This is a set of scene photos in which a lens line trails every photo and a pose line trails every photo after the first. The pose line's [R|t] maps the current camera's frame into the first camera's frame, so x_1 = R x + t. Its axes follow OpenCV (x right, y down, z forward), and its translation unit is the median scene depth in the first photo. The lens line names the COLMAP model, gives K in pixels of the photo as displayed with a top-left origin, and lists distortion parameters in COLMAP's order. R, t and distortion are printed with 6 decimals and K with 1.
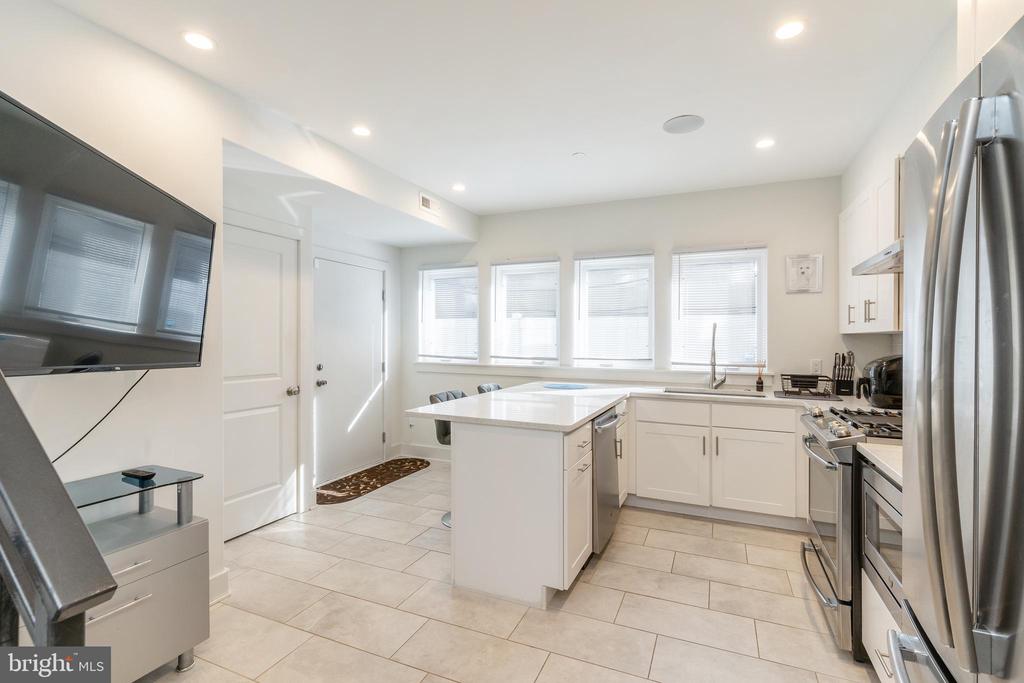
lens RADIAL K [[473.7, 0, 518.9], [0, 473.7, 338.6], [0, 0, 1]] dist [0.016885, -0.001637]
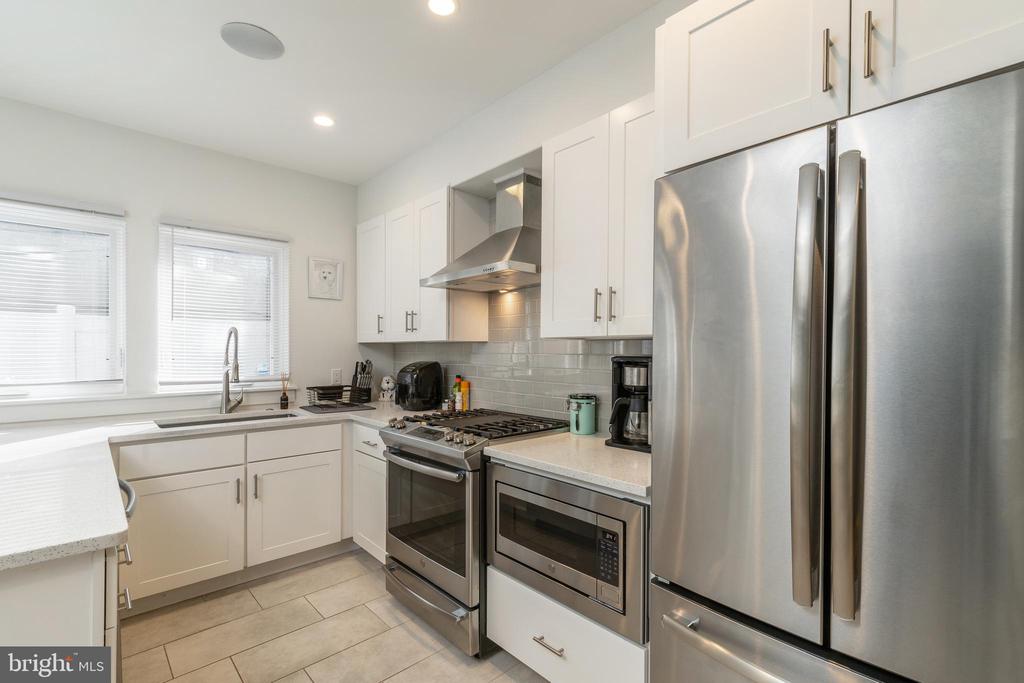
lens RADIAL K [[473.7, 0, 512.2], [0, 473.7, 349.7], [0, 0, 1]] dist [0.016885, -0.001637]
pose [[0.406258, -0.004779, 0.913746, -0.114474], [0.000882, 0.999988, 0.004838, -0.000112], [-0.913758, -0.001159, 0.406257, 0.289794]]
